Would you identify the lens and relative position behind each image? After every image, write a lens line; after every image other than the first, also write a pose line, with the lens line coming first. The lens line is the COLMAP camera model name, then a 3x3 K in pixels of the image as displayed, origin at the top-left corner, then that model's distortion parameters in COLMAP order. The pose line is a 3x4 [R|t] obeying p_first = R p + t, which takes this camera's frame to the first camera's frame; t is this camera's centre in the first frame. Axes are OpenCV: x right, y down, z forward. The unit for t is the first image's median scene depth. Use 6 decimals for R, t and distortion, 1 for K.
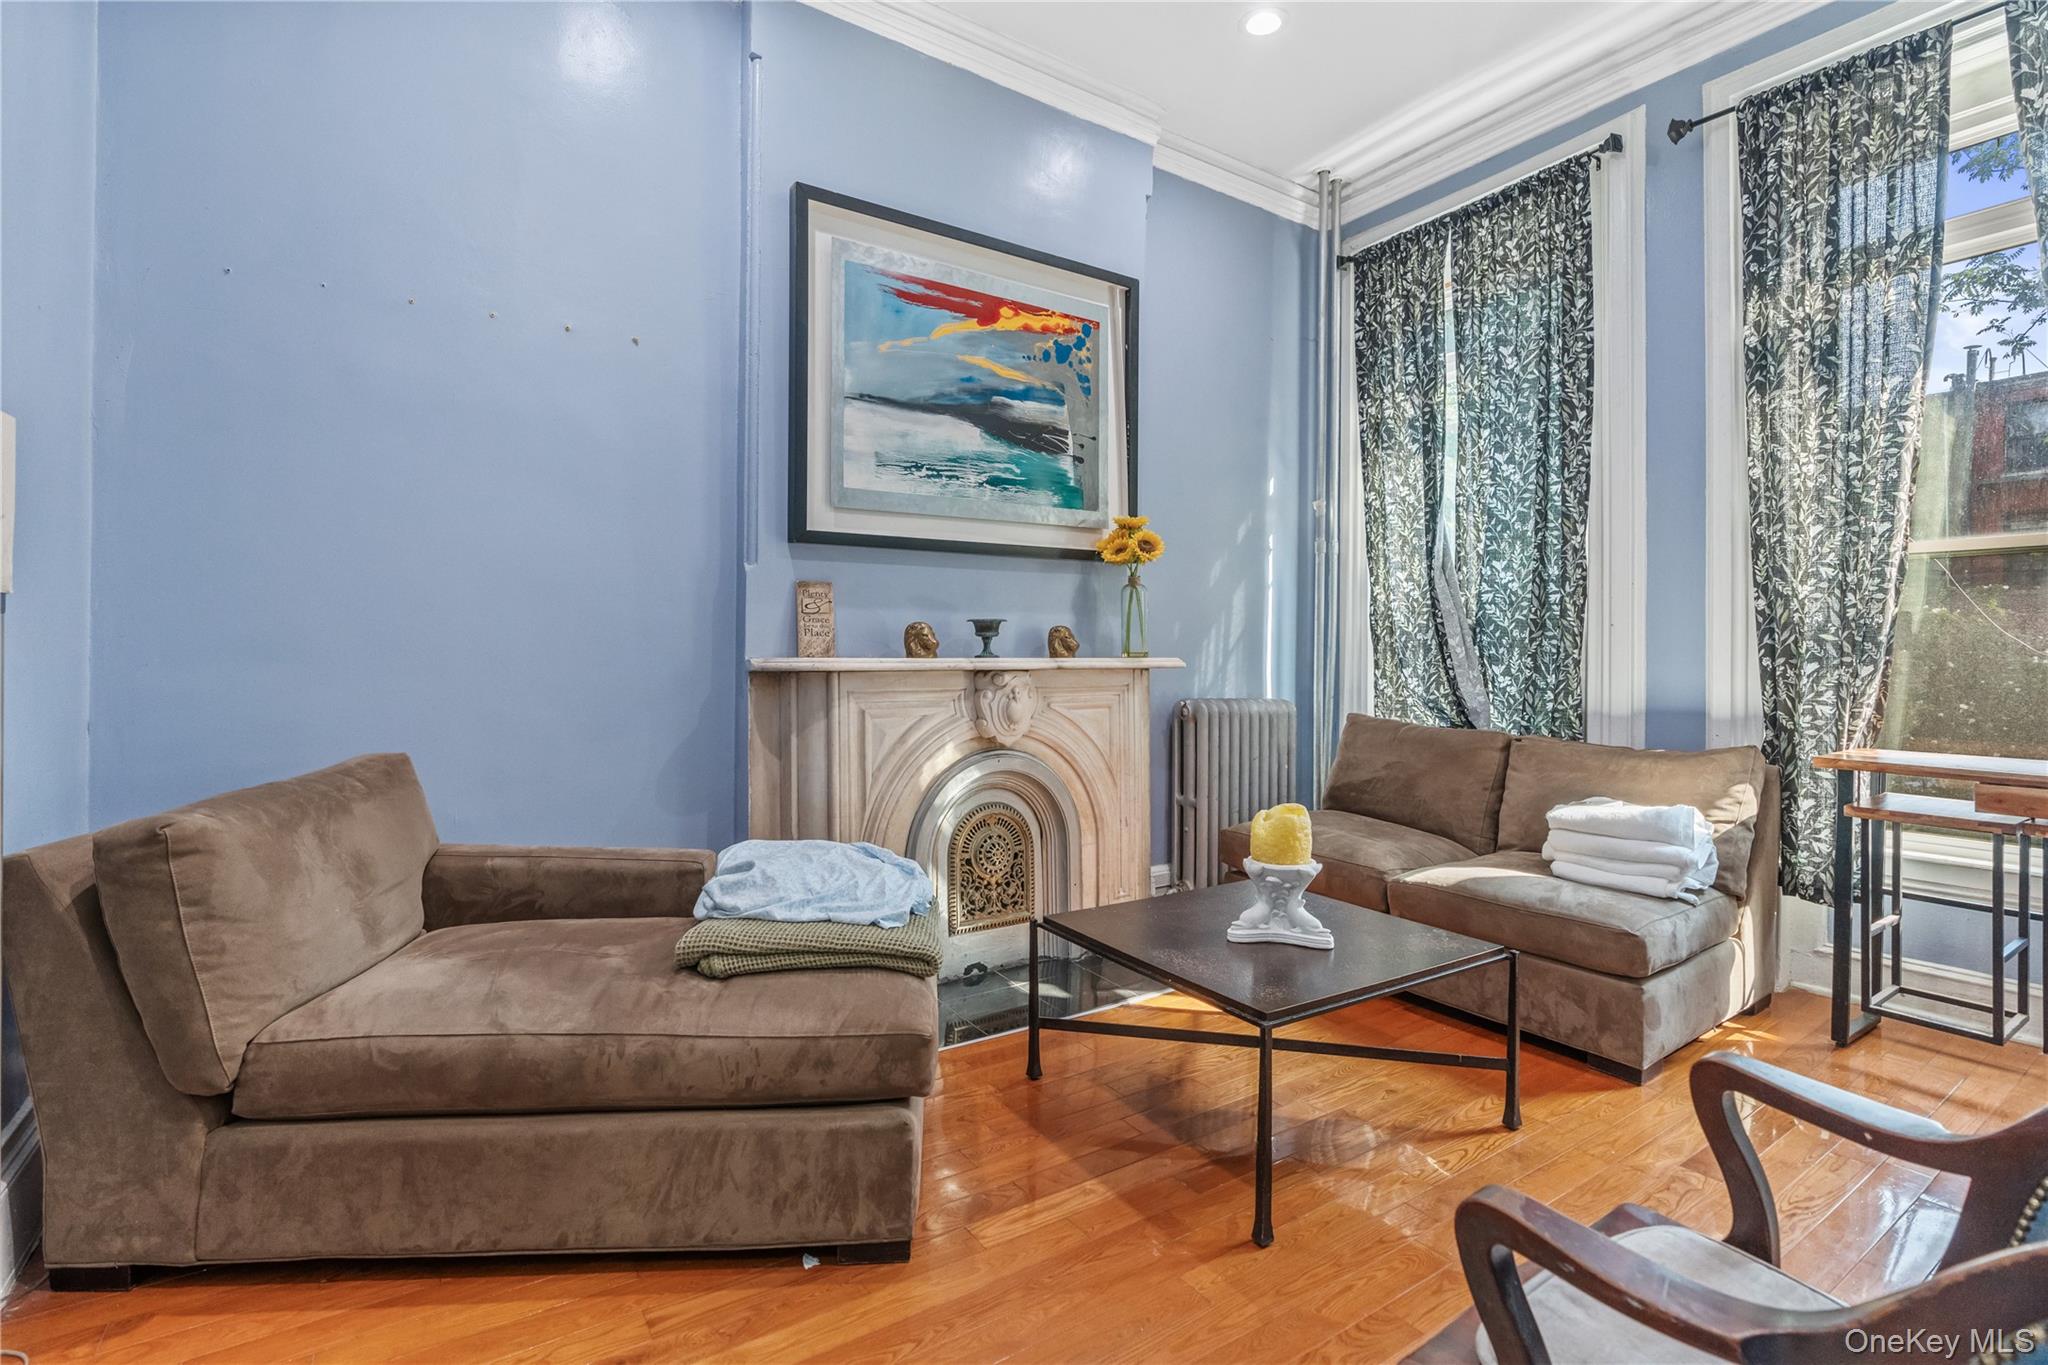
lens RADIAL K [[967.3, 0, 1023.3], [0, 967.3, 652.0], [0, 0, 1]] dist [-0.004232, -0.000038]
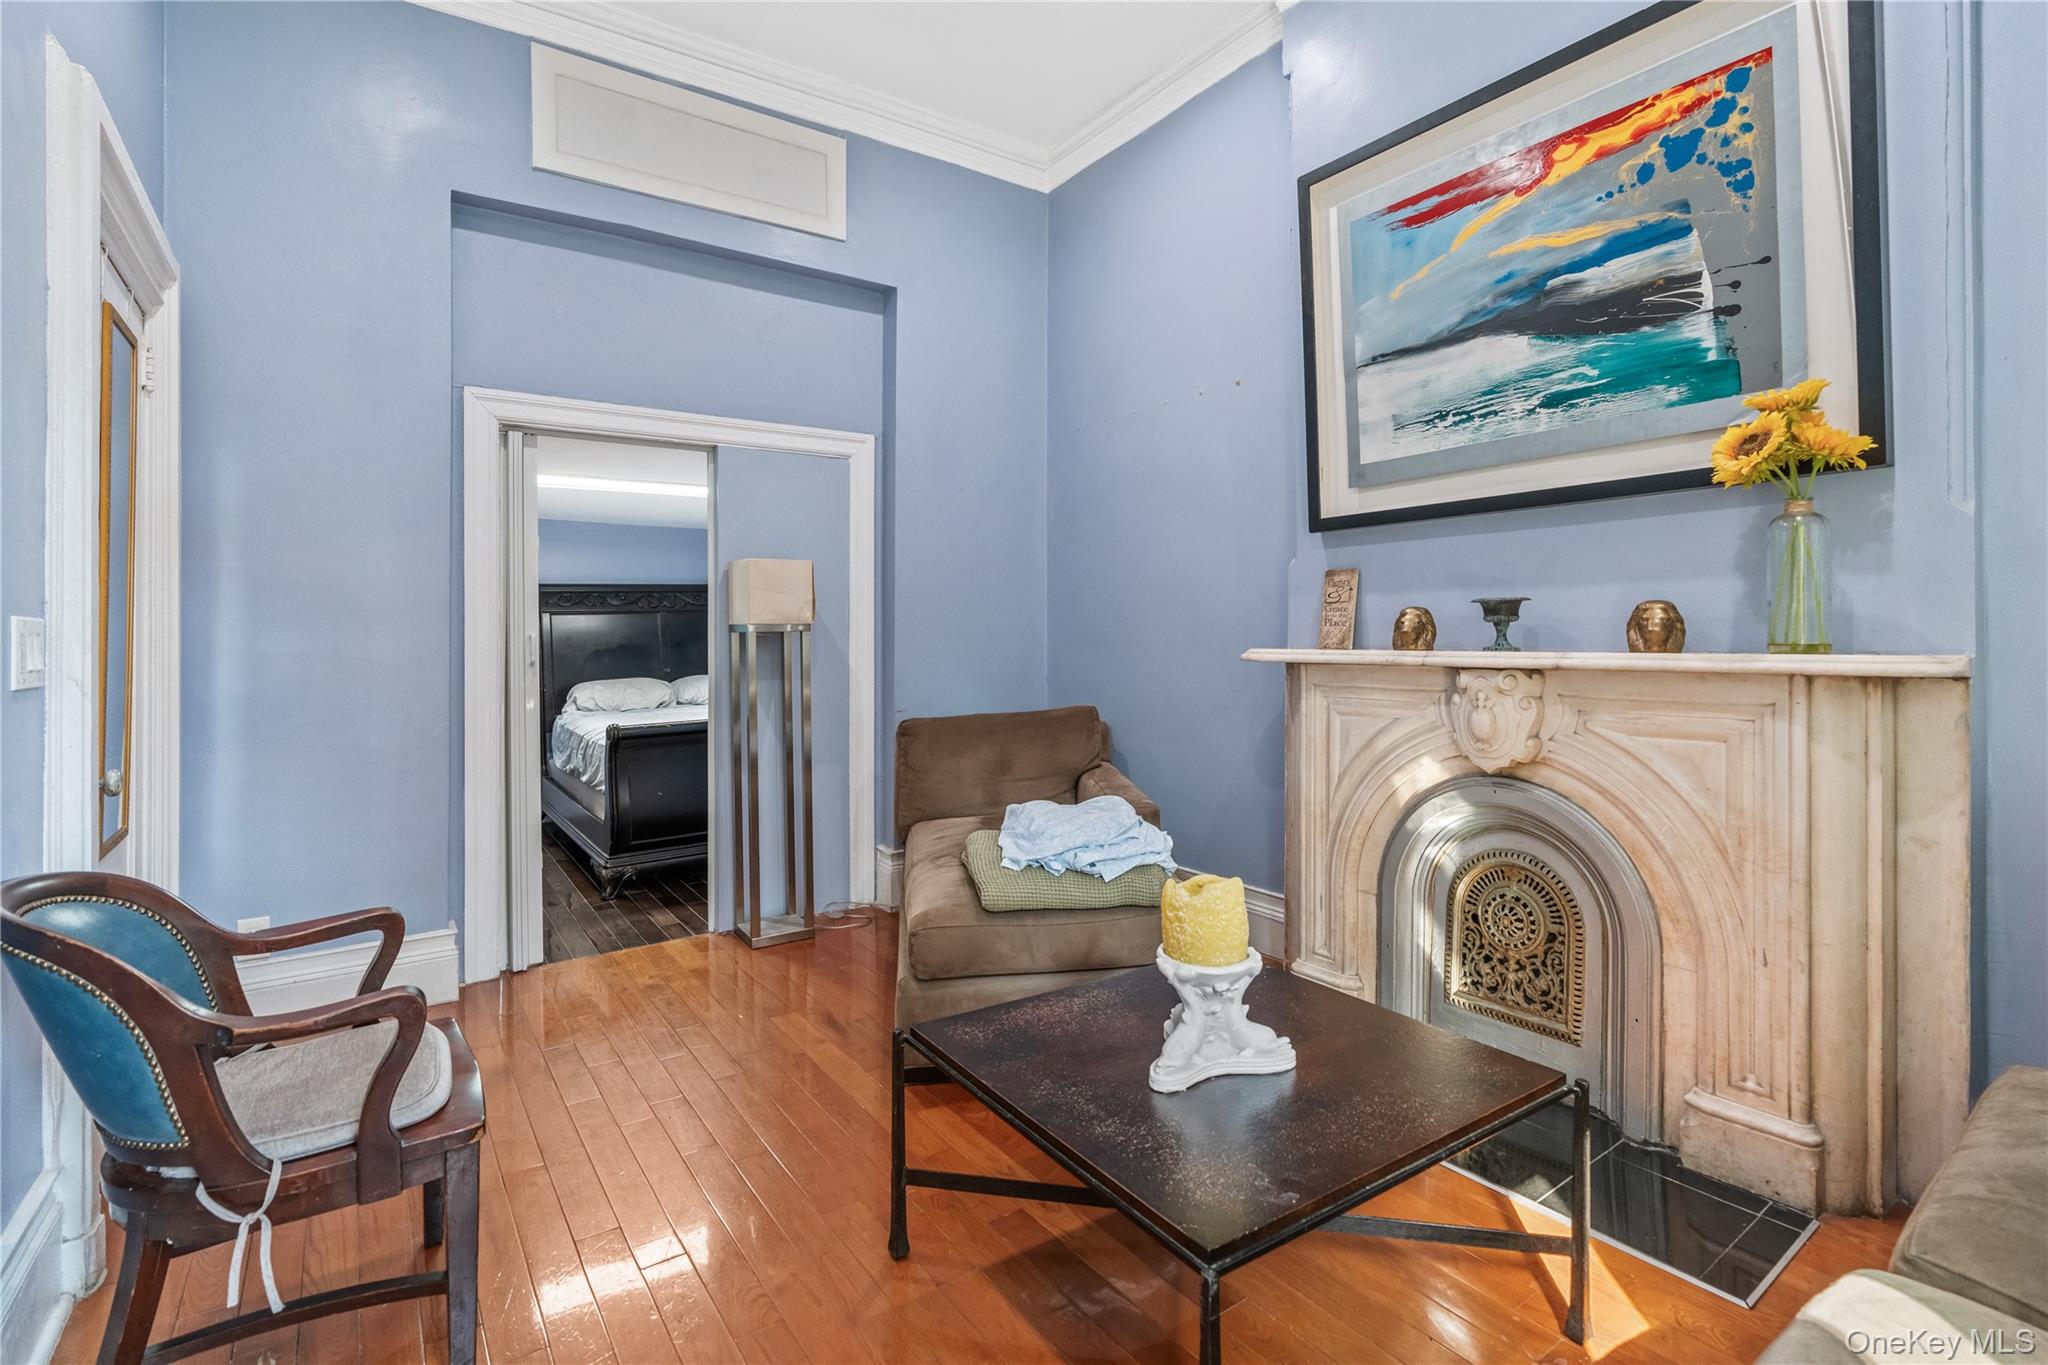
lens RADIAL K [[971.1, 0, 1017.1], [0, 971.1, 642.4], [0, 0, 1]] dist [-0.010851, 0.004622]
pose [[0.009901, -0.001518, -0.999950, 0.715543], [0.000923, 0.999998, -0.001509, 0.000441], [0.999951, -0.000908, 0.009902, 0.642613]]
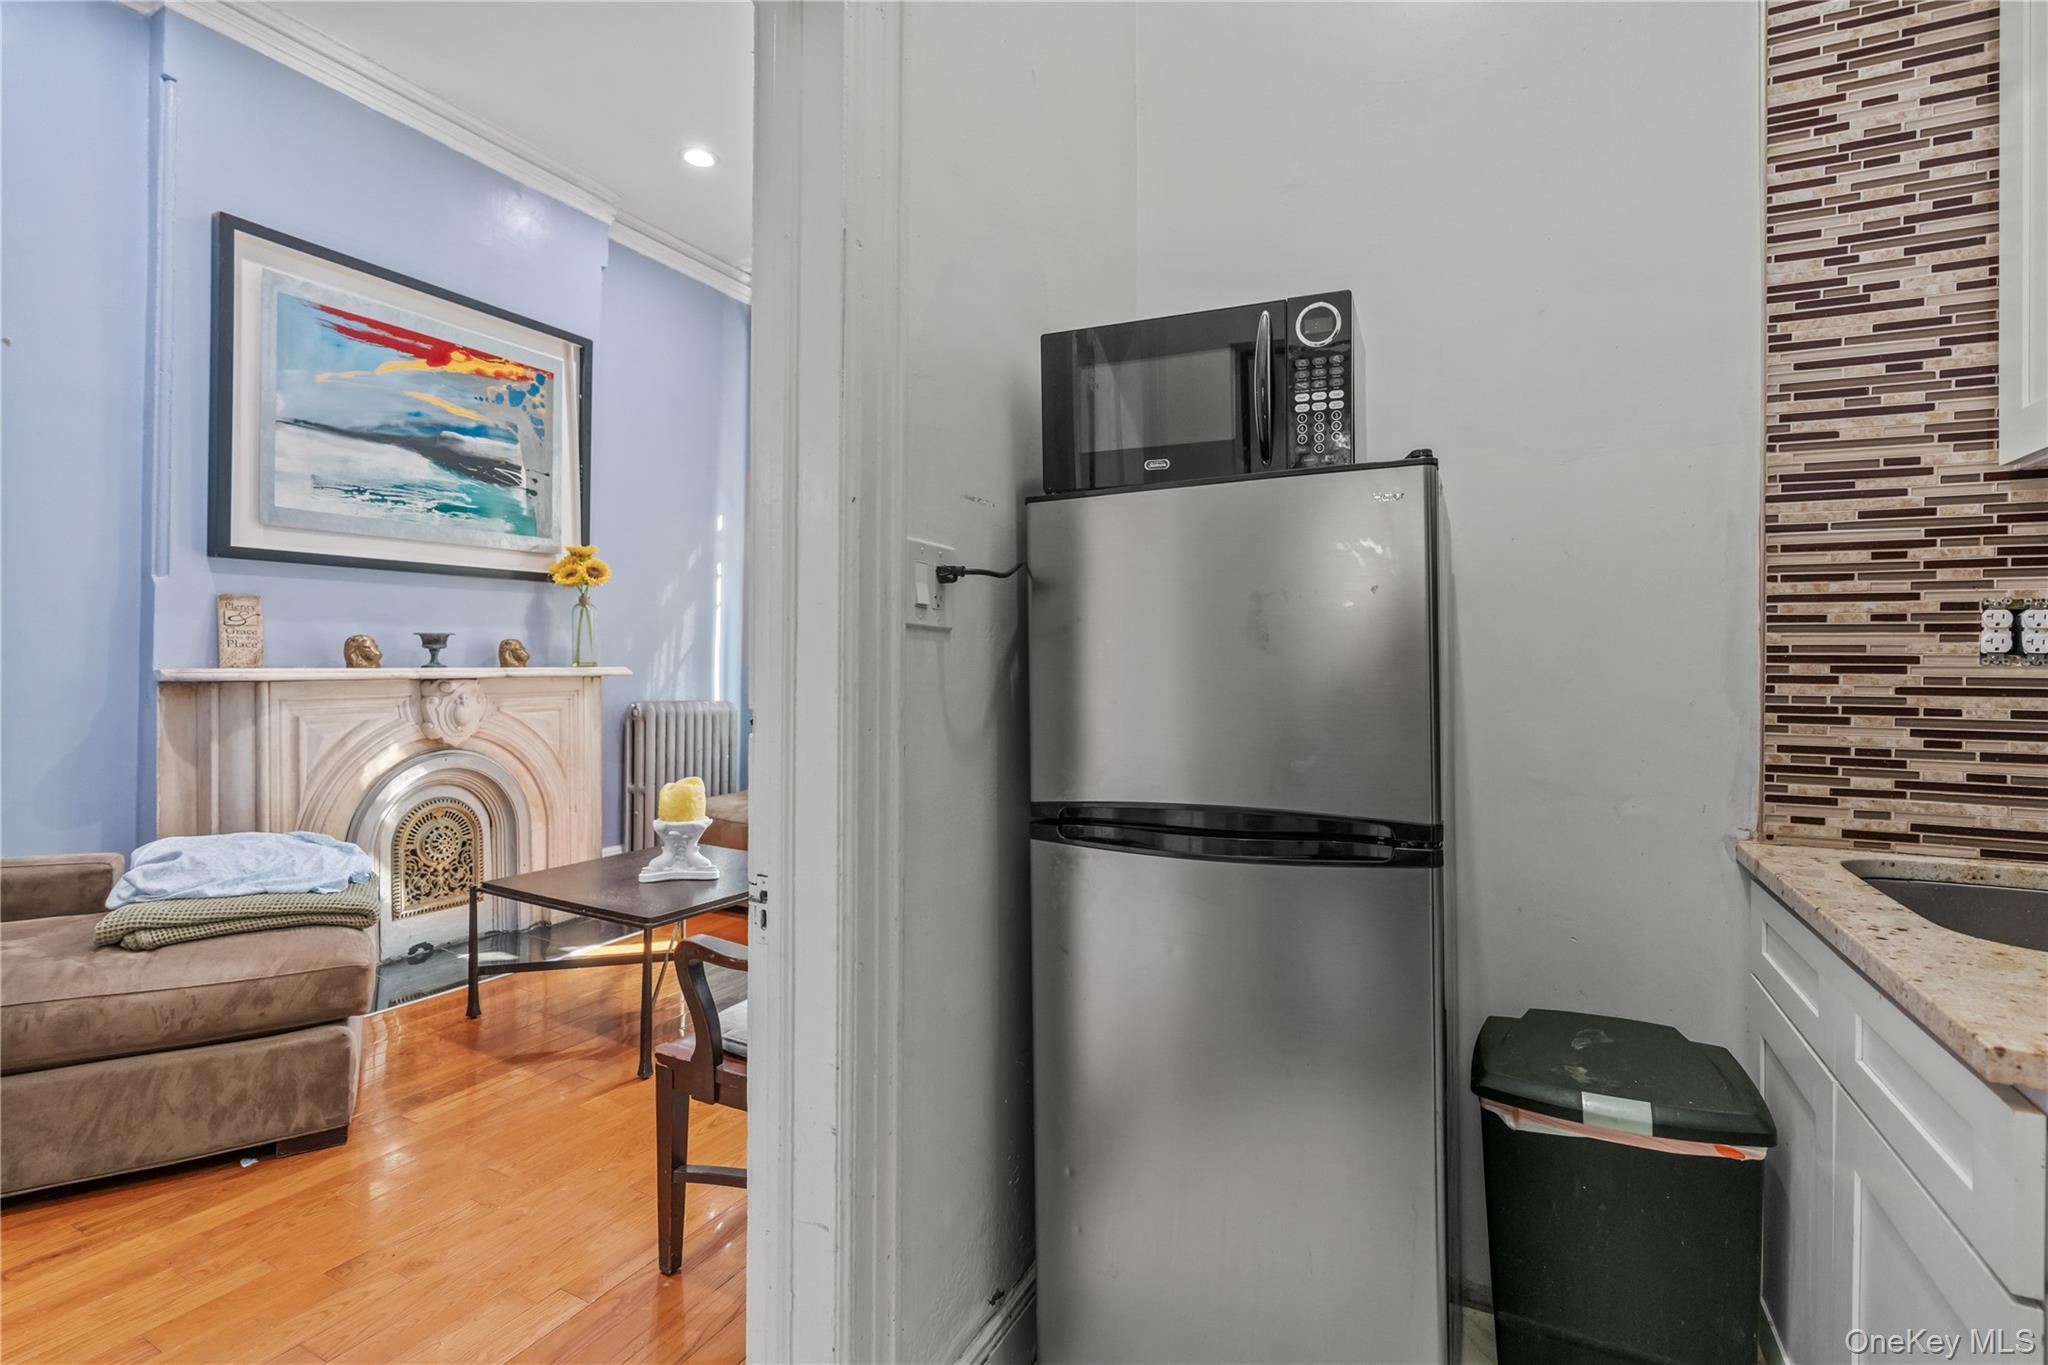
lens RADIAL K [[959.2, 0, 1029.1], [0, 959.2, 658.2], [0, 0, 1]] dist [-0.003348, 0.001561]
pose [[0.878066, 0.004916, 0.478513, 0.036586], [-0.006029, 0.999982, 0.000791, -0.009978], [-0.478501, -0.003579, 0.878080, -0.302392]]
